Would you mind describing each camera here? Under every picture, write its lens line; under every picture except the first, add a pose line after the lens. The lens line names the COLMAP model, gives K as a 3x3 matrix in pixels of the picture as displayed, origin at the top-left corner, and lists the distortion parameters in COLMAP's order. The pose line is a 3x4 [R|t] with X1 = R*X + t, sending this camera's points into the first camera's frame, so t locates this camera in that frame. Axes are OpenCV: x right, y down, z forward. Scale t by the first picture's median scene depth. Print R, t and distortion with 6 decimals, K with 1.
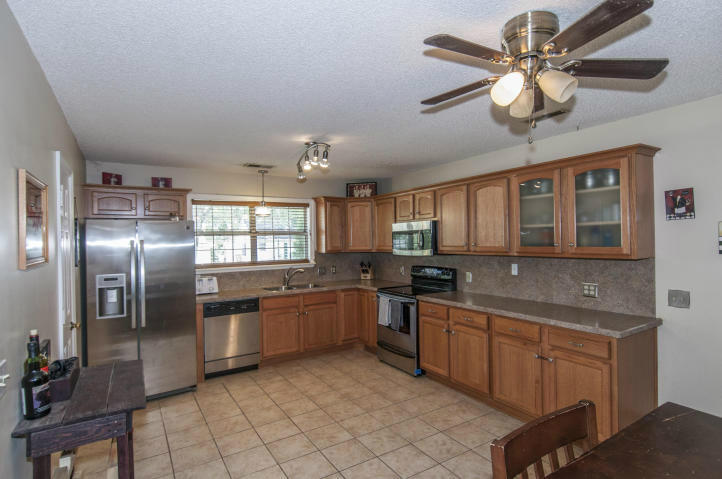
lens RADIAL K [[372.2, 0, 370.1], [0, 372.2, 238.8], [0, 0, 1]] dist [0.012052, -0.001609]
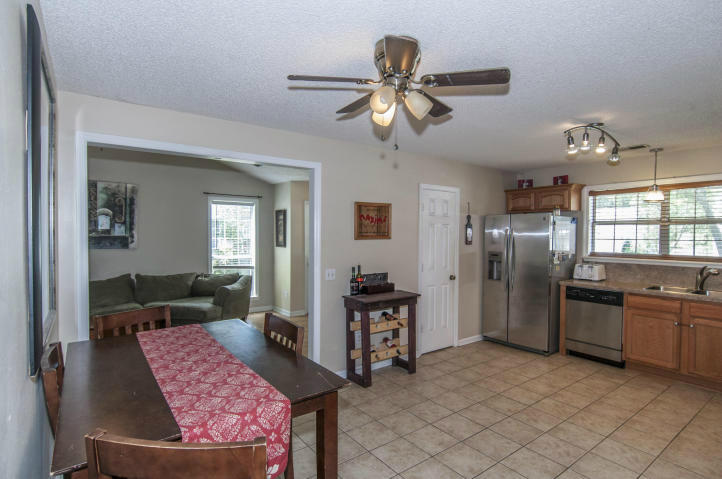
lens RADIAL K [[372.2, 0, 370.1], [0, 372.2, 238.8], [0, 0, 1]] dist [0.012052, -0.001609]
pose [[0.089745, 0.035904, -0.995317, 0.586021], [-0.003083, 0.999355, 0.035772, -0.006009], [0.995960, -0.000142, 0.089797, 0.302355]]
